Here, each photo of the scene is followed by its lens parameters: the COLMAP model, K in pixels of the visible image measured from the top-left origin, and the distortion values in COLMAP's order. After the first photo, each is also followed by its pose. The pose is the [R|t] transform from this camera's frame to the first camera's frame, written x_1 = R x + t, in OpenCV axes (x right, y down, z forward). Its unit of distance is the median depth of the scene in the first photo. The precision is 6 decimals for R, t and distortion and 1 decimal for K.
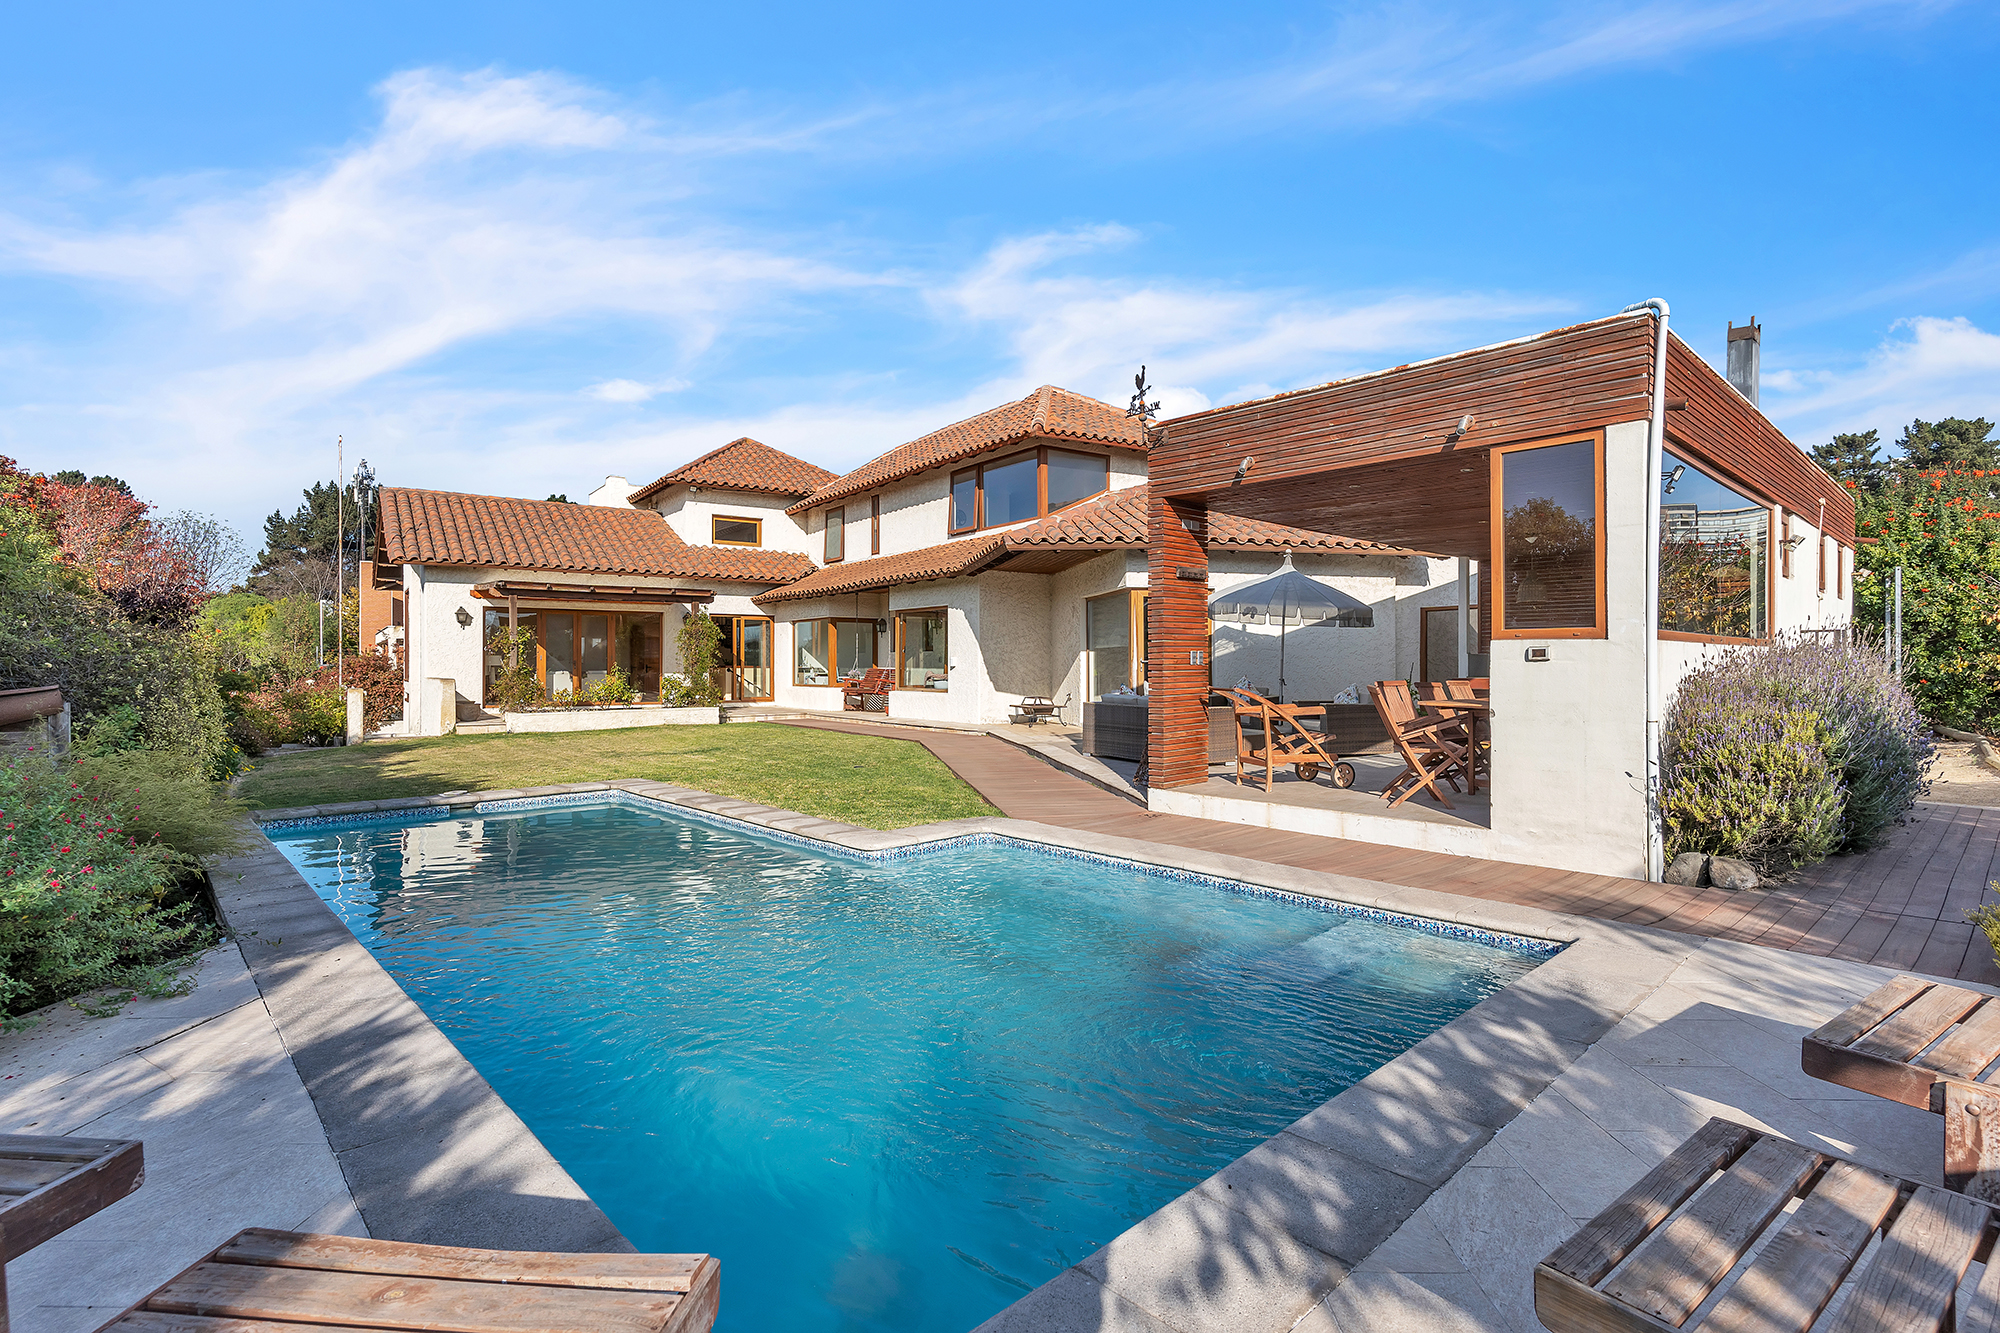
lens RADIAL K [[966.9, 0, 1003.2], [0, 966.9, 664.2], [0, 0, 1]] dist [0.004556, 0.001007]
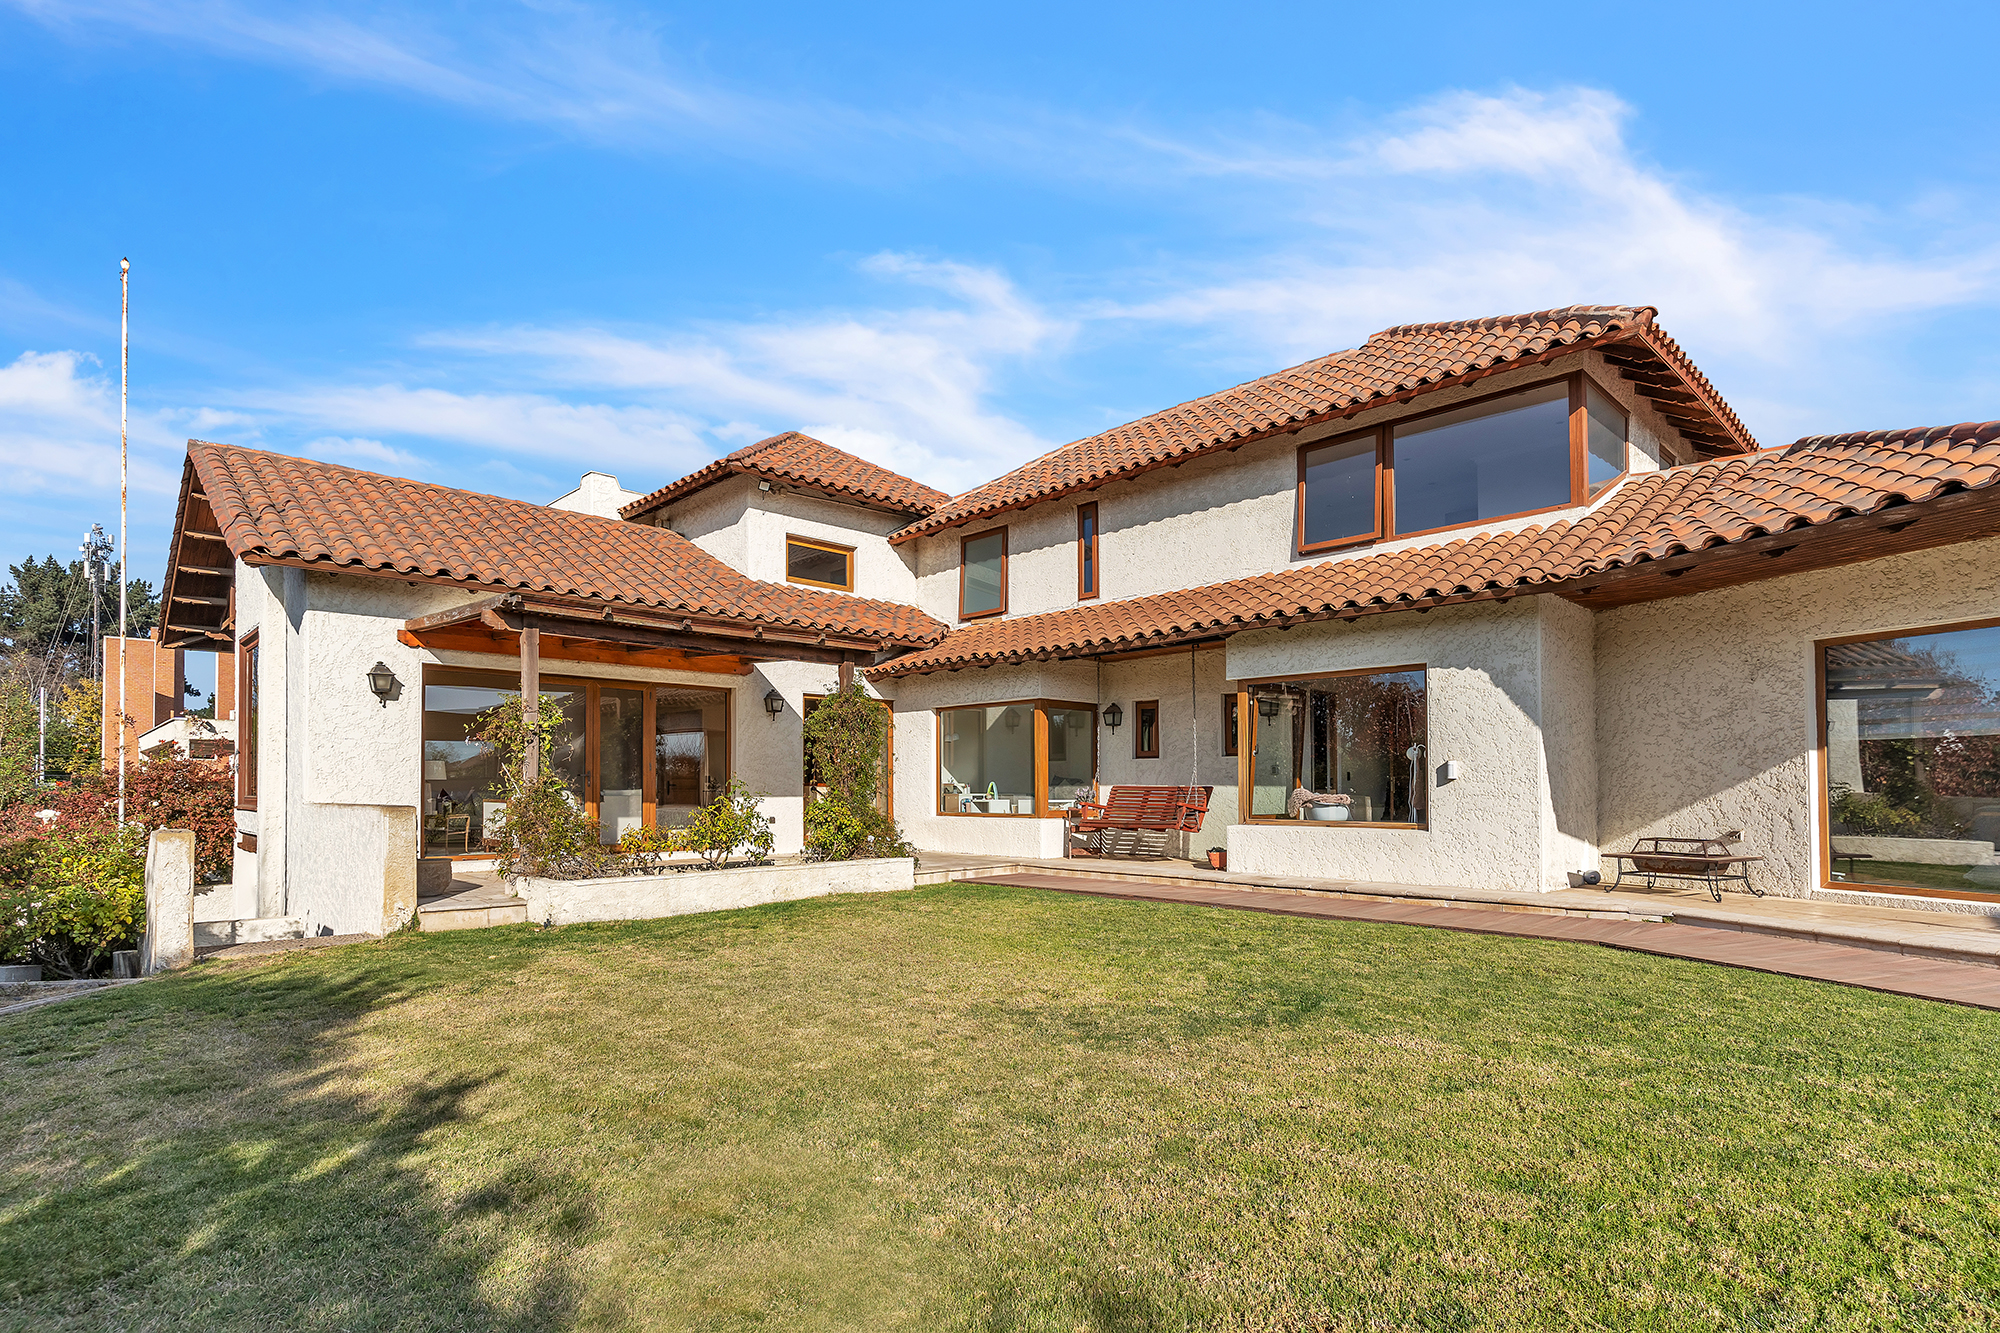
lens RADIAL K [[966.9, 0, 963.8], [0, 966.9, 778.7], [0, 0, 1]] dist [0.004556, 0.001007]
pose [[0.988300, 0.001985, 0.152512, -0.302392], [-0.000566, 0.999956, -0.009347, 0.005195], [-0.152524, 0.009152, 0.988257, 0.410724]]
